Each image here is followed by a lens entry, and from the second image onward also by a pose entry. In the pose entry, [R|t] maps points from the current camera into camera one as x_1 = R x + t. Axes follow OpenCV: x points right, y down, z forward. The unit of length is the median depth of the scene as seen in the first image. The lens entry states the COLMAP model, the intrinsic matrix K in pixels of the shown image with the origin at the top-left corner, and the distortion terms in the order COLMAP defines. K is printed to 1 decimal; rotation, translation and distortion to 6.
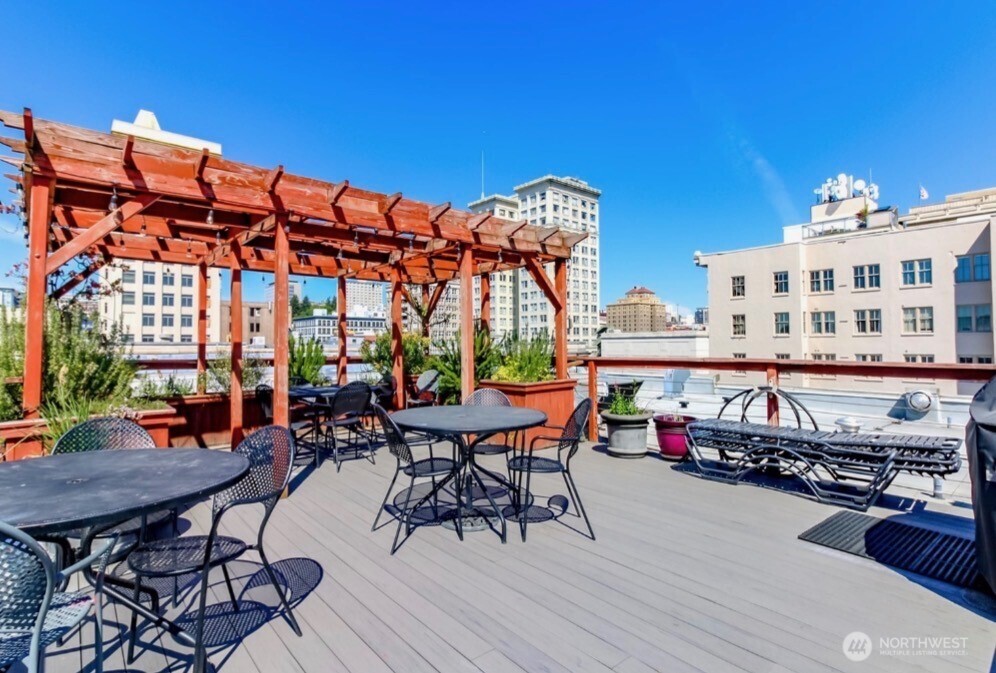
lens RADIAL K [[503.6, 0, 493.7], [0, 503.6, 335.1], [0, 0, 1]] dist [0.004303, -0.001228]
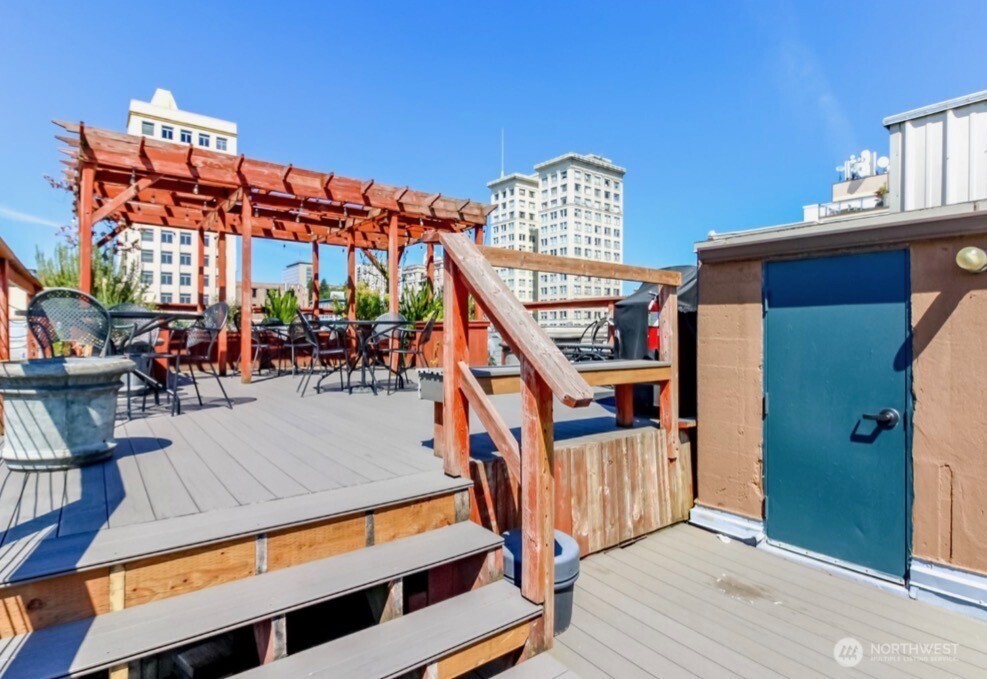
lens RADIAL K [[527.5, 0, 494.9], [0, 527.5, 333.1], [0, 0, 1]] dist [0.004913, 0.001386]
pose [[0.998908, 0.010883, -0.045441, 0.246137], [-0.009883, 0.999706, 0.022156, 0.091940], [0.045669, -0.021682, 0.998721, -0.328963]]
